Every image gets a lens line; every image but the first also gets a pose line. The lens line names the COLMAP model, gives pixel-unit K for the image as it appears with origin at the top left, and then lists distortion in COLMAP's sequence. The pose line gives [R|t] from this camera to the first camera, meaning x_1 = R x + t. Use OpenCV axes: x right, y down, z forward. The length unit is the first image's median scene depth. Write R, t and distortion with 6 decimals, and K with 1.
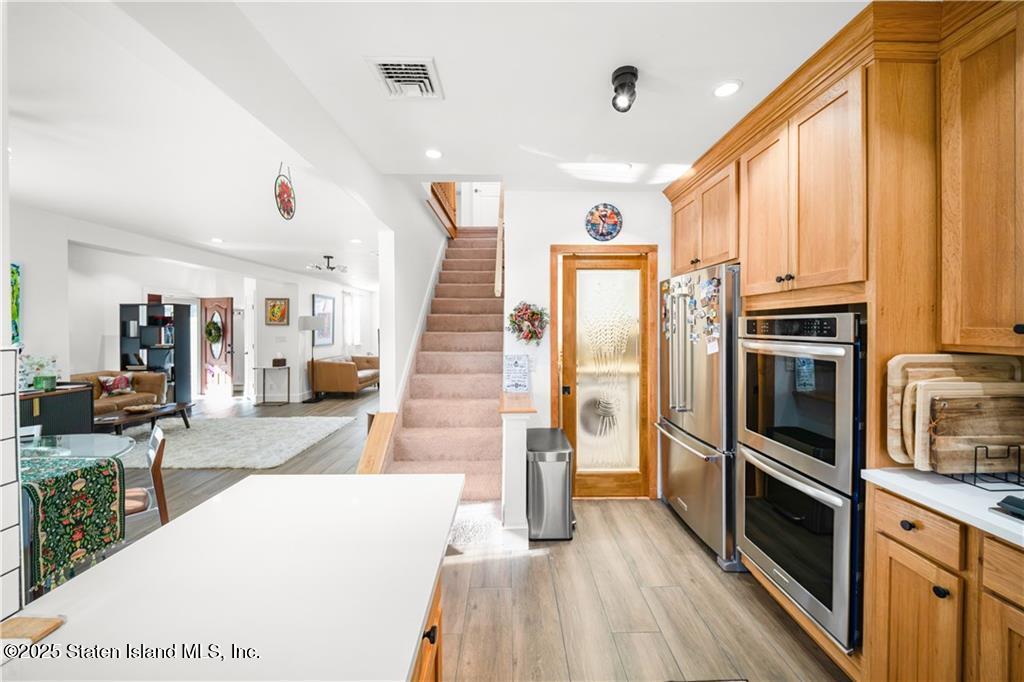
lens RADIAL K [[361.6, 0, 513.0], [0, 361.6, 330.0], [0, 0, 1]] dist [0.005243, -0.002952]
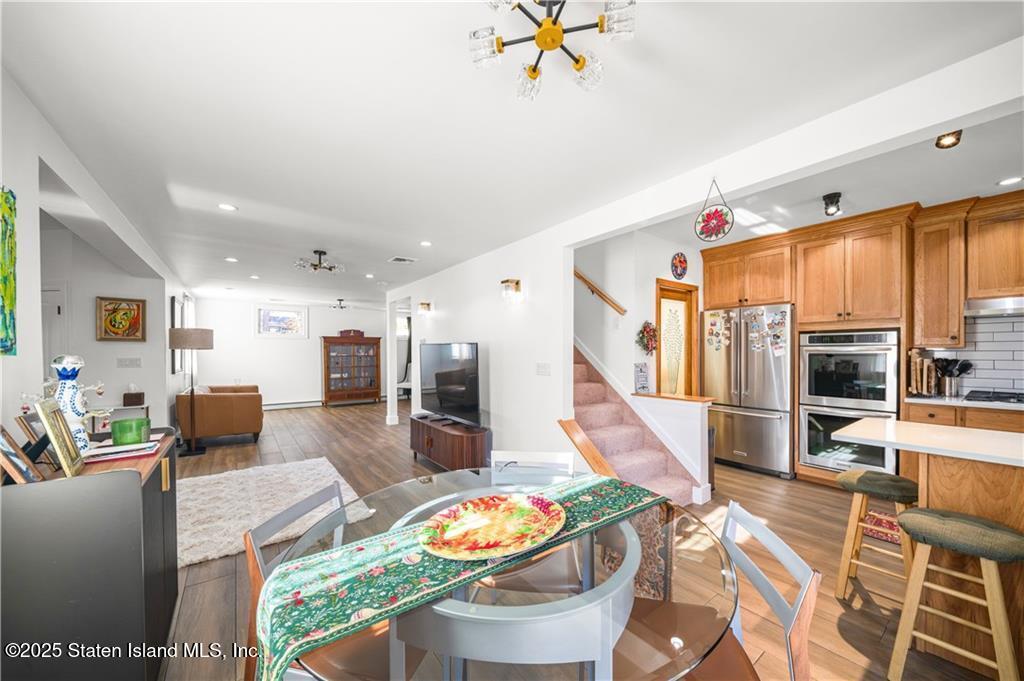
lens RADIAL K [[361.6, 0, 517.4], [0, 361.6, 353.3], [0, 0, 1]] dist [0.005243, -0.002952]
pose [[0.826179, -0.004925, 0.563386, -1.393664], [0.007178, 0.999973, -0.001784, 0.046062], [-0.563362, 0.005518, 0.826192, 0.276547]]
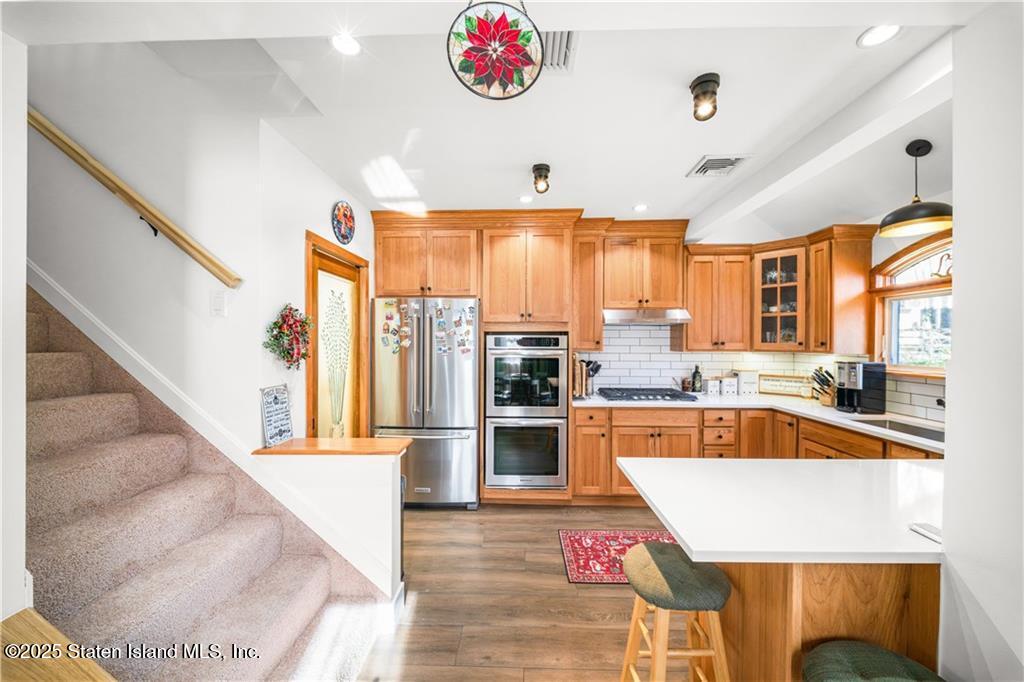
lens RADIAL K [[361.6, 0, 511.0], [0, 361.6, 341.6], [0, 0, 1]] dist [0.005243, -0.002952]
pose [[0.068112, -0.001545, 0.997677, -0.804224], [0.006756, 0.999977, 0.001088, -0.008983], [-0.997655, 0.006667, 0.068120, 0.716231]]
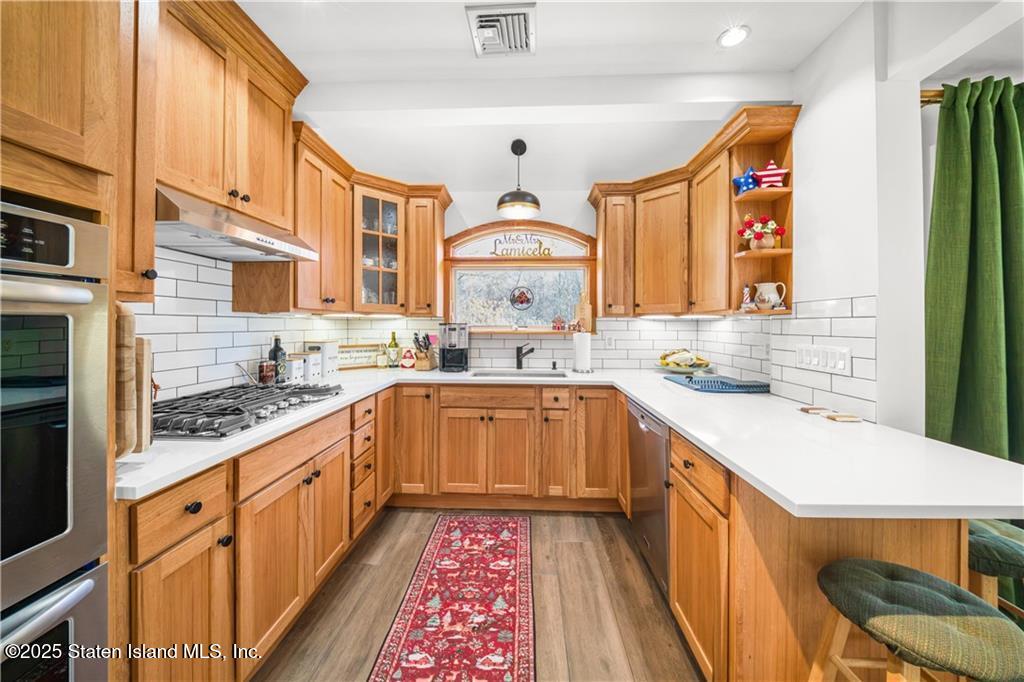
lens RADIAL K [[361.6, 0, 512.1], [0, 361.6, 329.1], [0, 0, 1]] dist [0.005243, -0.002952]
pose [[-0.996874, -0.008798, 0.078515, 0.157392], [-0.007056, 0.999723, 0.022433, 0.056179], [-0.078690, 0.021809, -0.996661, 0.898363]]
